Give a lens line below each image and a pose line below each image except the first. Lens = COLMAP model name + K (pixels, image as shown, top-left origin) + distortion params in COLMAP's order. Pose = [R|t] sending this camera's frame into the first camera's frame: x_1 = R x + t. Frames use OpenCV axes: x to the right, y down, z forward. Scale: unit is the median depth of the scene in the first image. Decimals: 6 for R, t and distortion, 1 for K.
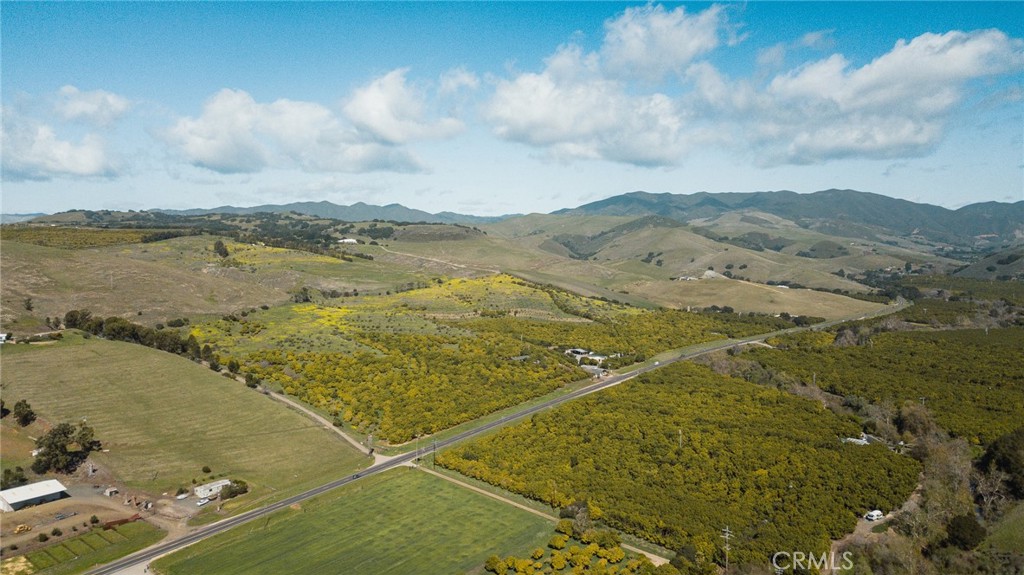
lens RADIAL K [[781.0, 0, 518.1], [0, 781.0, 286.0], [0, 0, 1]] dist [0.025681, -0.023839]
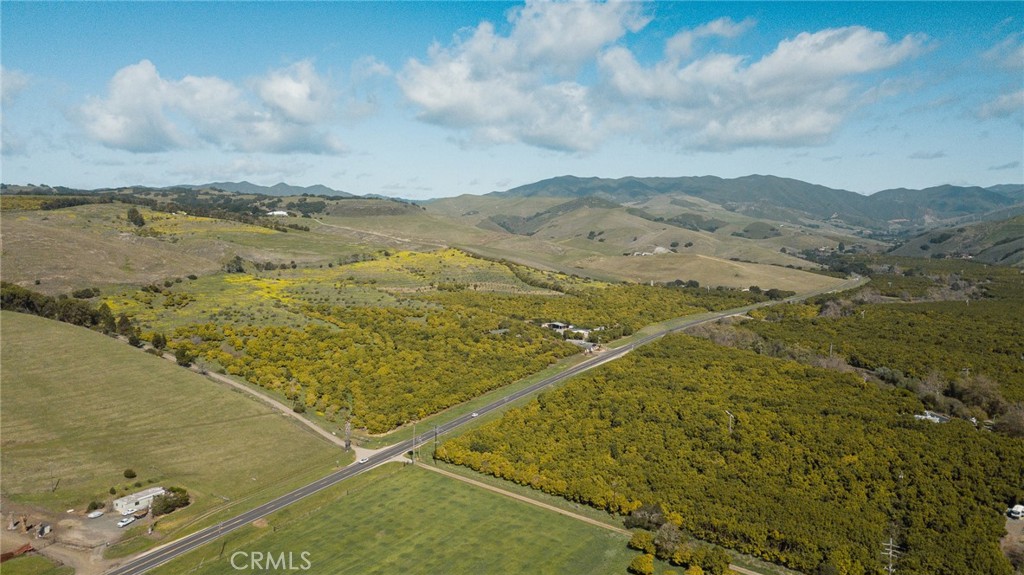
lens RADIAL K [[781.0, 0, 502.2], [0, 781.0, 290.1], [0, 0, 1]] dist [0.025681, -0.023839]
pose [[0.996933, -0.007372, 0.077907, -0.057594], [0.005676, 0.999743, 0.021961, 0.026326], [-0.078049, -0.021452, 0.996719, 0.133491]]
